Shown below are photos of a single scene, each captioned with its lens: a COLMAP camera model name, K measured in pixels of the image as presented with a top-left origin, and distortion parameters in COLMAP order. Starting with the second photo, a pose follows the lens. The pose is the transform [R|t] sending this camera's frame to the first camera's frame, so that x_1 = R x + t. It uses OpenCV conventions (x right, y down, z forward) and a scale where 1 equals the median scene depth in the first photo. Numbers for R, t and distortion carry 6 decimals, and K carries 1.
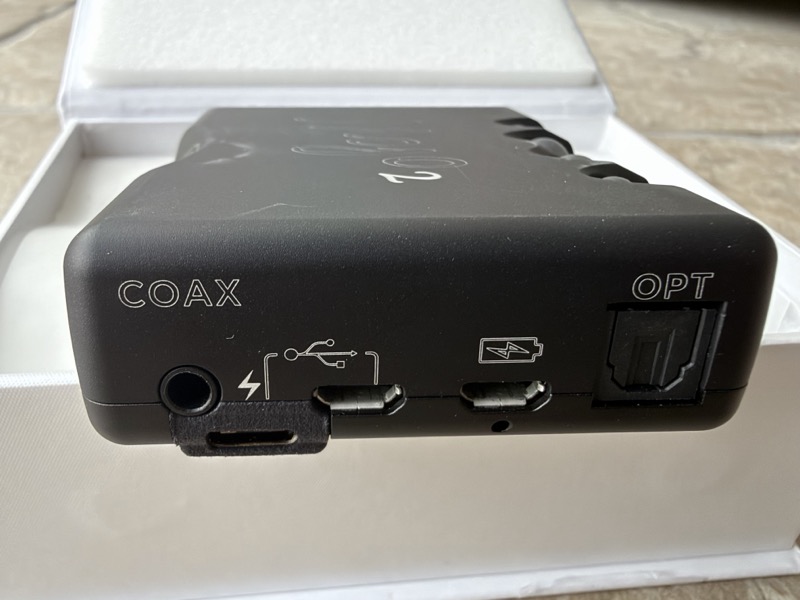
lens RADIAL K [[677.2, 0, 344.6], [0, 677.2, 296.5], [0, 0, 1]] dist [0.005056, 0.009351]
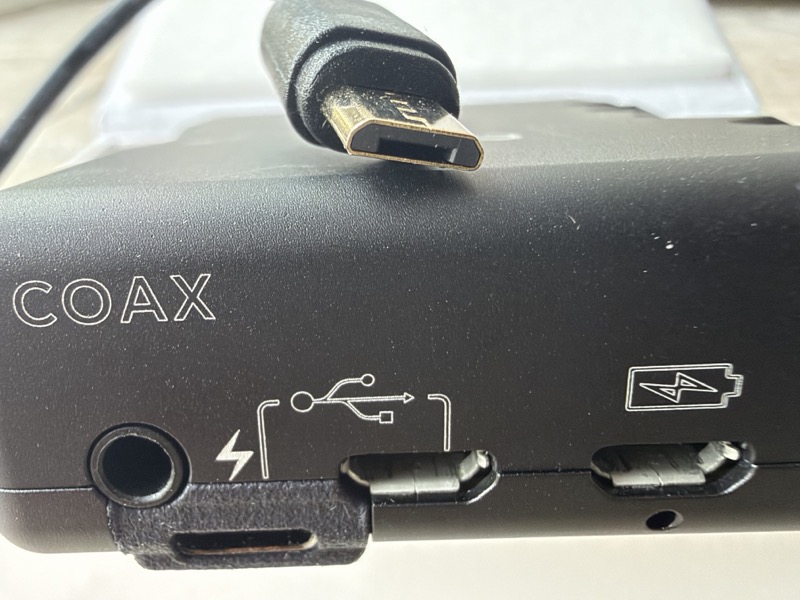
lens RADIAL K [[677.2, 0, 344.6], [0, 677.2, 296.5], [0, 0, 1]] dist [0.005056, 0.009351]
pose [[0.998600, -0.025624, -0.046282, -0.011859], [0.021483, 0.995903, -0.087842, 0.045039], [0.048343, 0.086724, 0.995059, 0.390534]]
